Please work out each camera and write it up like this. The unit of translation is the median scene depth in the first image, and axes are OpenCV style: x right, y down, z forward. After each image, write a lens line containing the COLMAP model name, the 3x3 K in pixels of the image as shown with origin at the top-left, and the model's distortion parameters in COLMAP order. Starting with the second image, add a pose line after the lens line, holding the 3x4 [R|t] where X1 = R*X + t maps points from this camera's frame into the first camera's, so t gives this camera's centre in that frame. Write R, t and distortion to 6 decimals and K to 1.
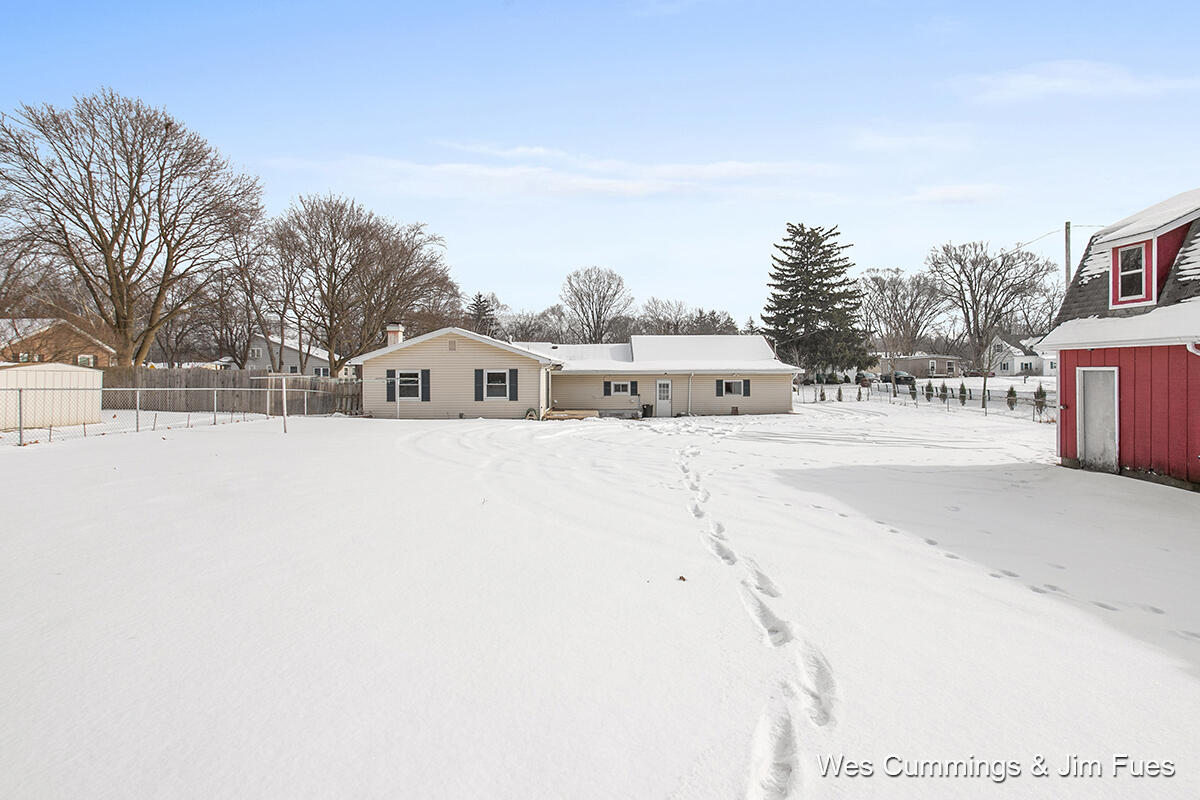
lens RADIAL K [[584.5, 0, 599.2], [0, 584.5, 398.9], [0, 0, 1]] dist [0.005207, 0.000137]
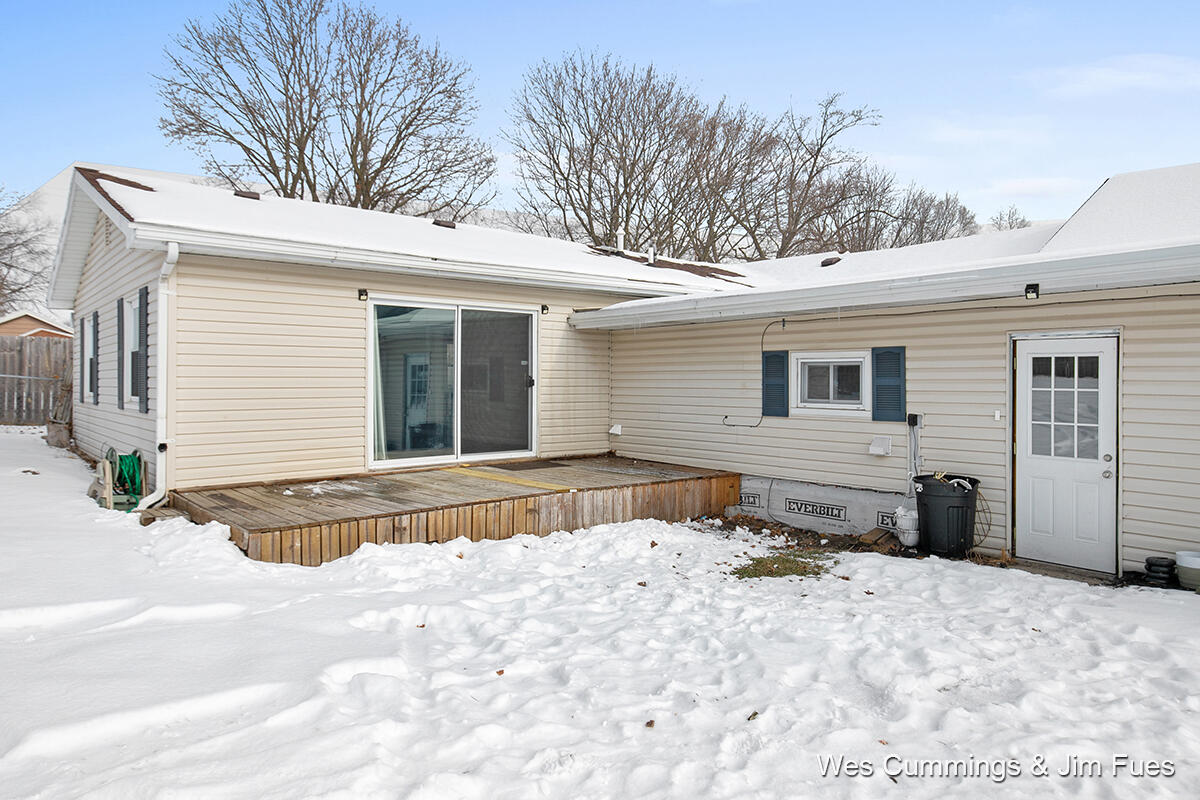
lens RADIAL K [[765.0, 0, 601.6], [0, 765.0, 392.2], [0, 0, 1]] dist [-0.008936, -0.002367]
pose [[0.728903, 0.013236, -0.684489, 0.069509], [-0.006884, 0.999904, 0.012004, -0.007633], [0.684582, -0.004038, 0.728925, 0.328033]]
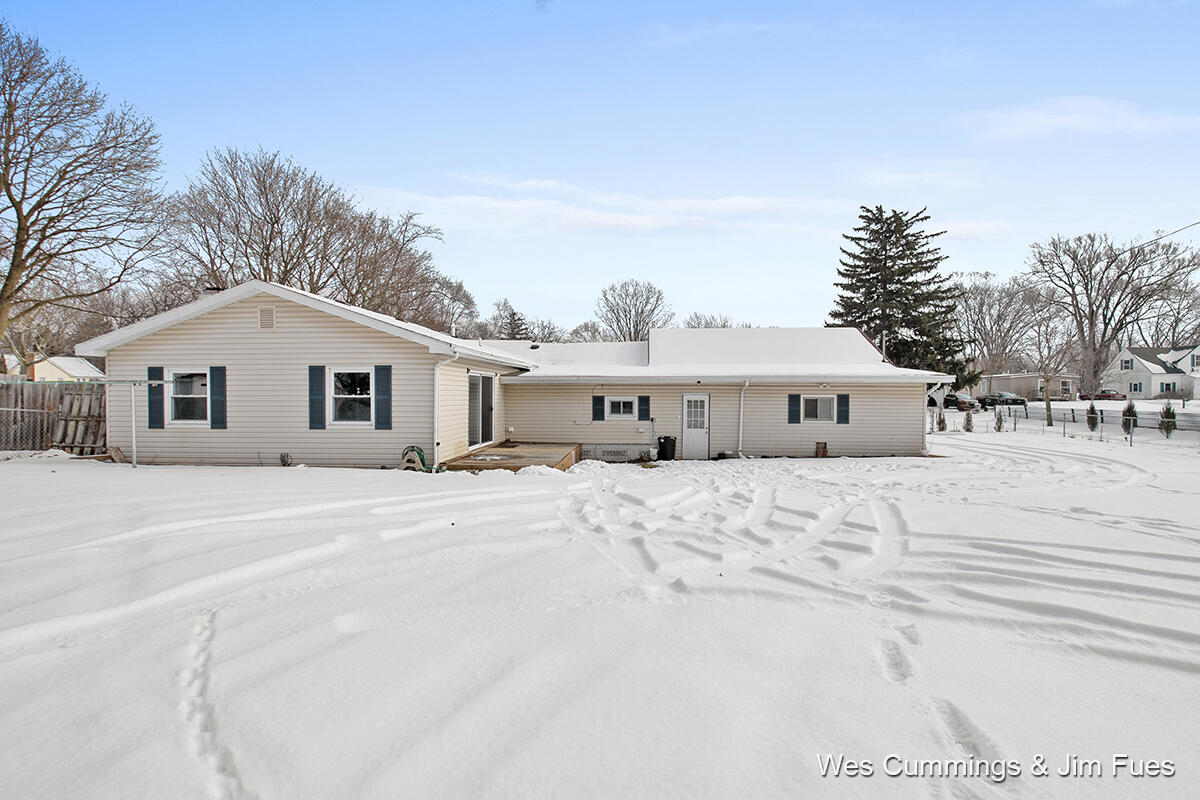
lens RADIAL K [[584.5, 0, 611.7], [0, 584.5, 430.6], [0, 0, 1]] dist [0.005207, 0.000137]
pose [[0.998611, 0.009737, -0.051787, 0.025041], [-0.009006, 0.999857, 0.014328, -0.001679], [0.051920, -0.013842, 0.998555, 0.182622]]
